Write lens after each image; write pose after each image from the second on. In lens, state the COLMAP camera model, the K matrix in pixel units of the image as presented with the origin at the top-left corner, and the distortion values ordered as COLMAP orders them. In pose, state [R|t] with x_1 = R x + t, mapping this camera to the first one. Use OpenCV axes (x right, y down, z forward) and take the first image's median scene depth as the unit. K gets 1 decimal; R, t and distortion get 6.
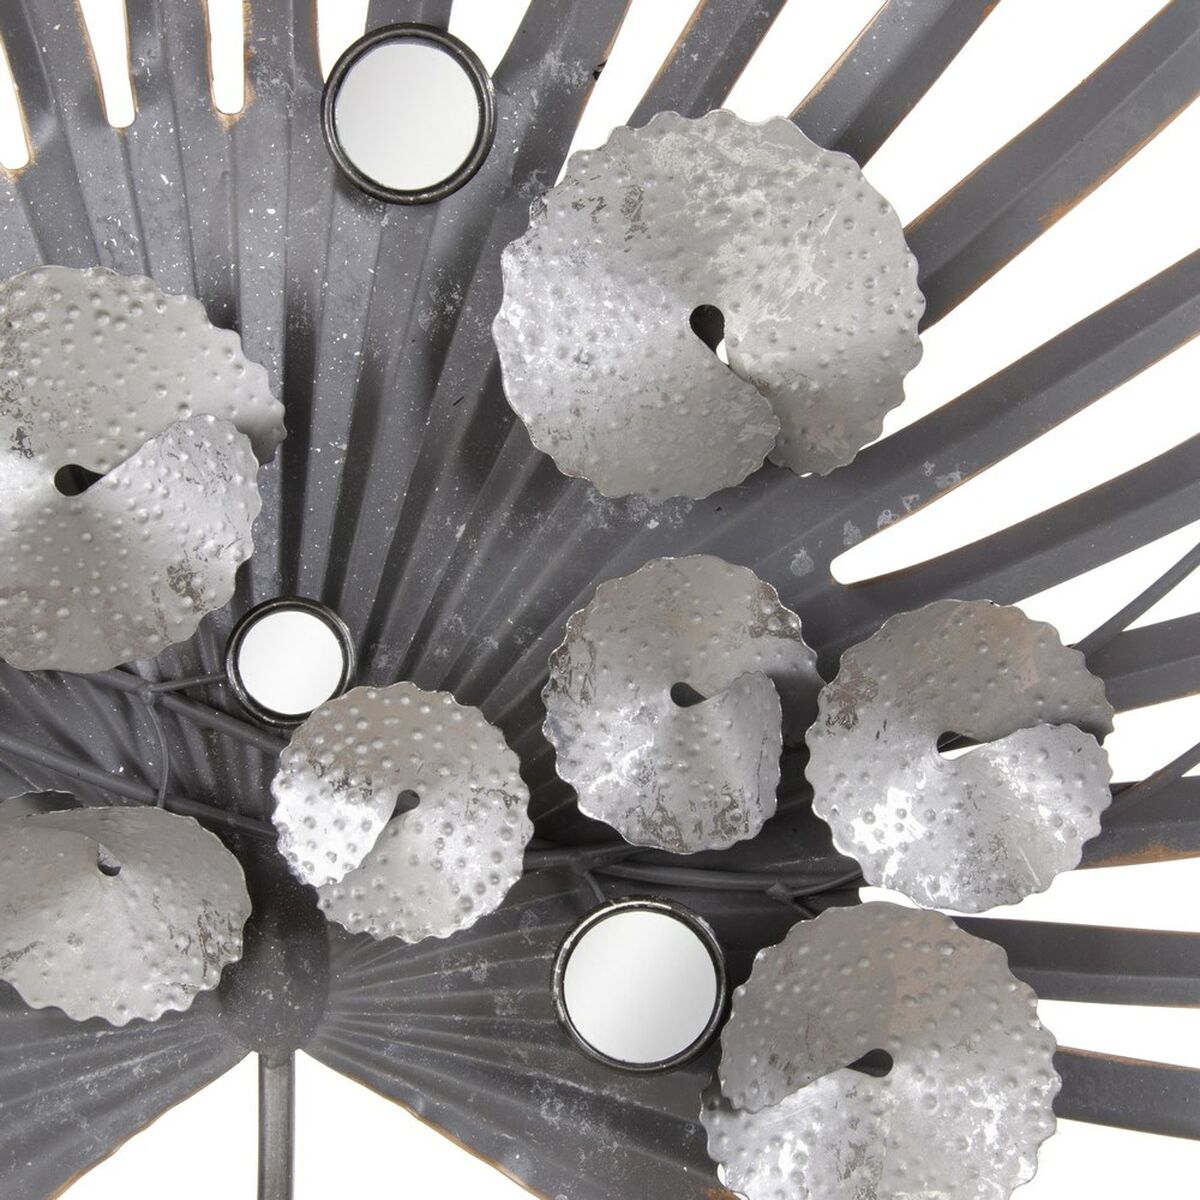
lens RADIAL K [[3015.2, 0, 600.0], [0, 3015.2, 600.0], [0, 0, 1]] dist [0.134773, 0.377149]
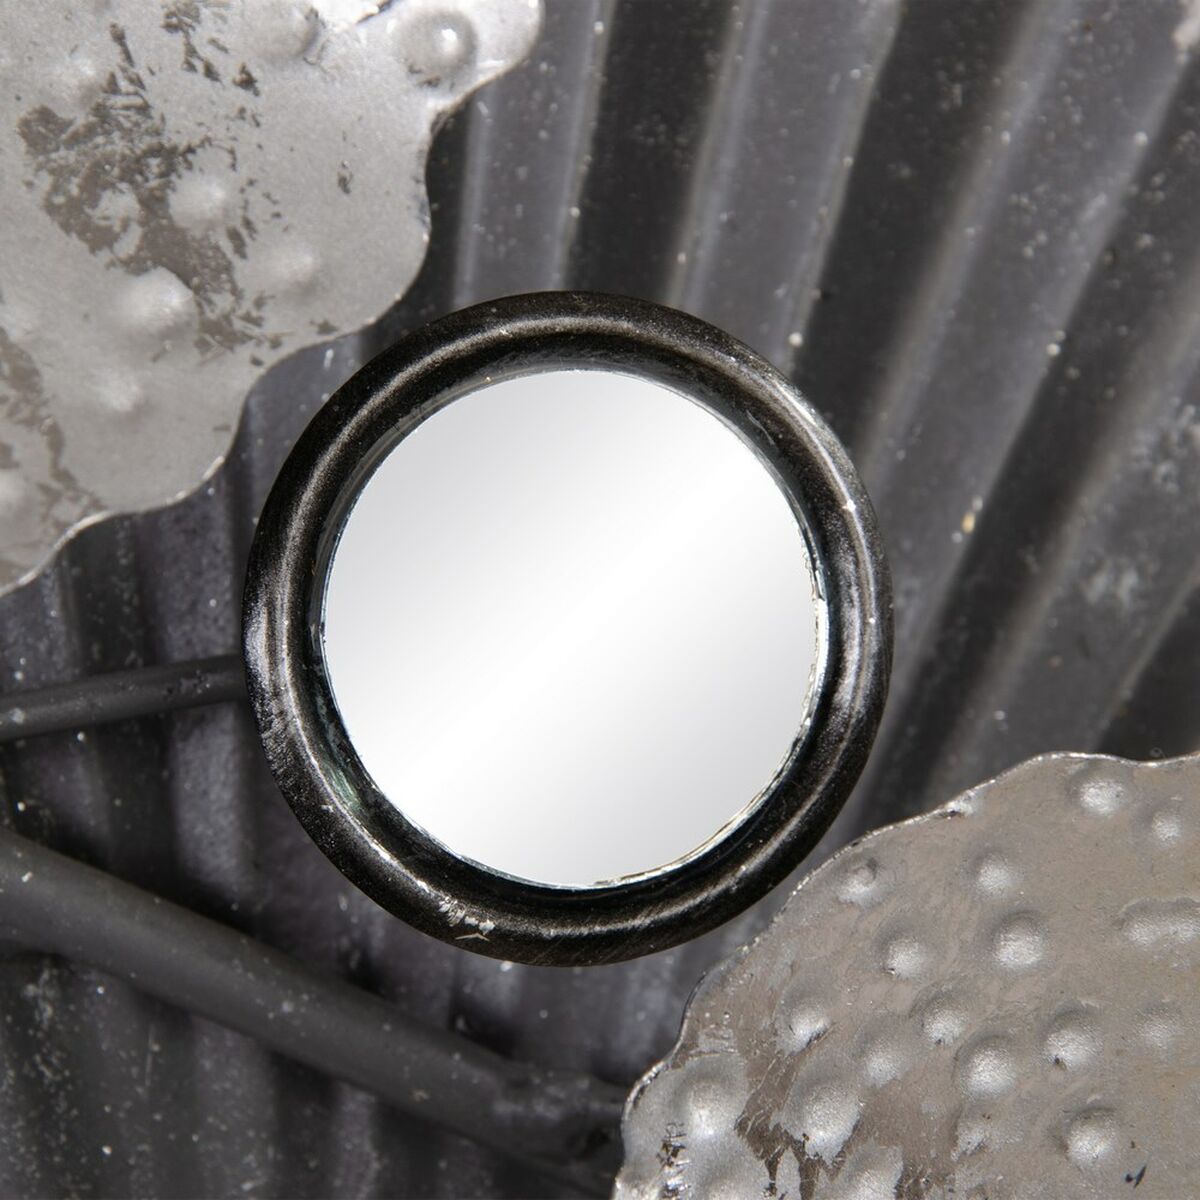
lens RADIAL K [[6277.6, 0, 600.0], [0, 6277.6, 600.0], [0, 0, 1]] dist [0.444130, 4.401470]
pose [[0.971750, 0.009521, 0.235821, -0.197765], [-0.011589, 0.999906, 0.007386, 0.015817], [-0.235729, -0.009911, 0.971768, 0.598593]]
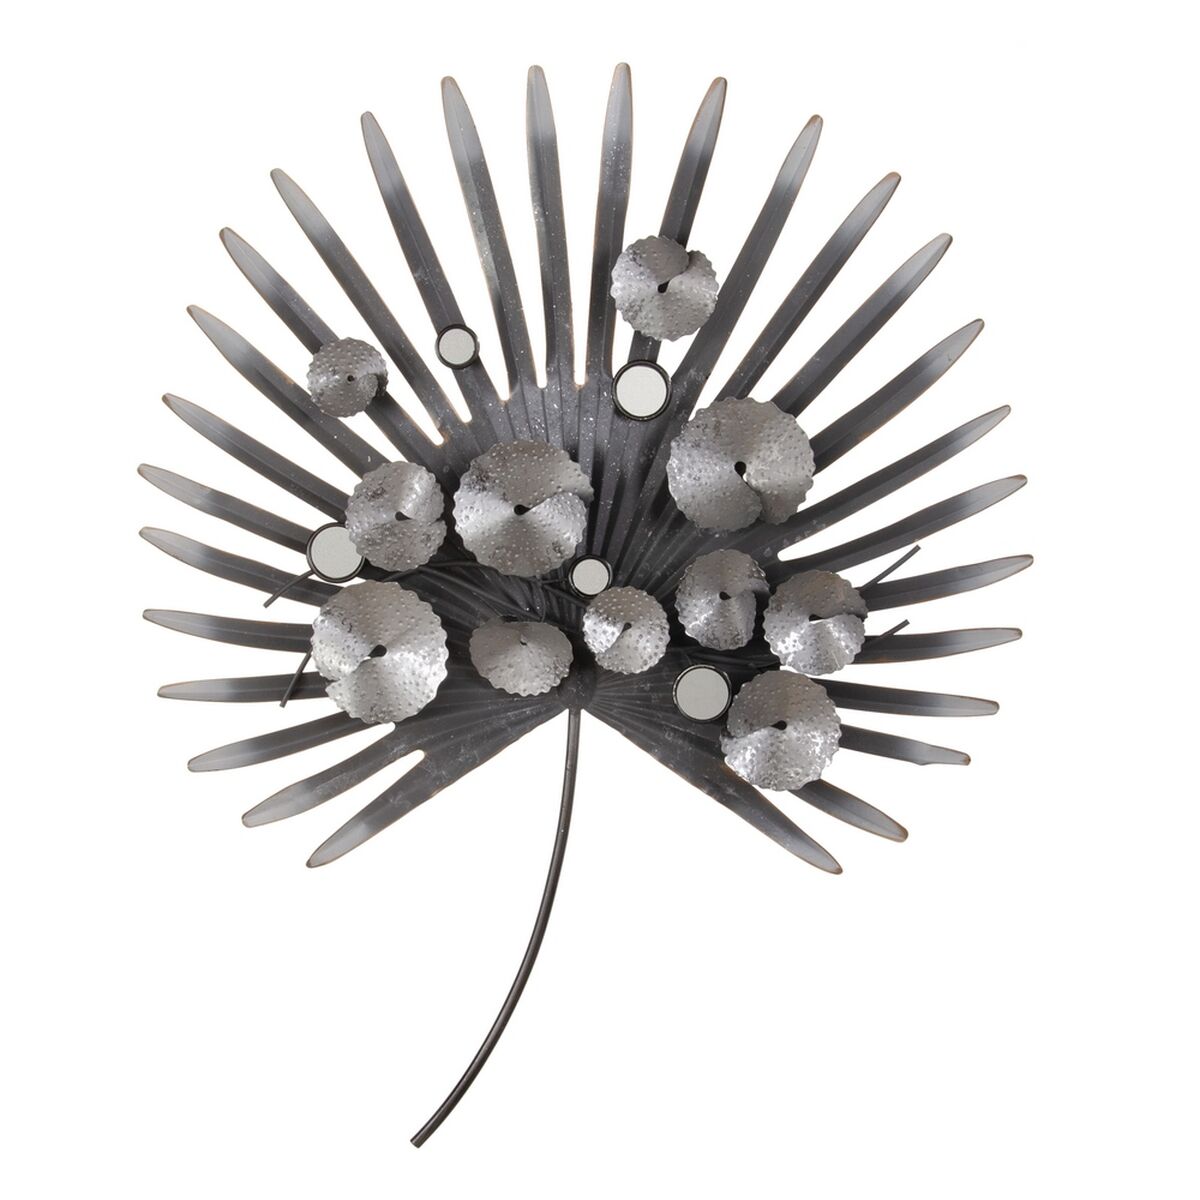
lens RADIAL K [[2312.2, 0, 600.0], [0, 2312.2, 600.0], [0, 0, 1]] dist [-0.008612, -0.002941]
pose [[0.997541, 0.062895, -0.030934, -0.022329], [-0.061230, 0.996763, 0.052100, -0.074497], [0.034111, -0.050078, 0.998163, -1.243615]]
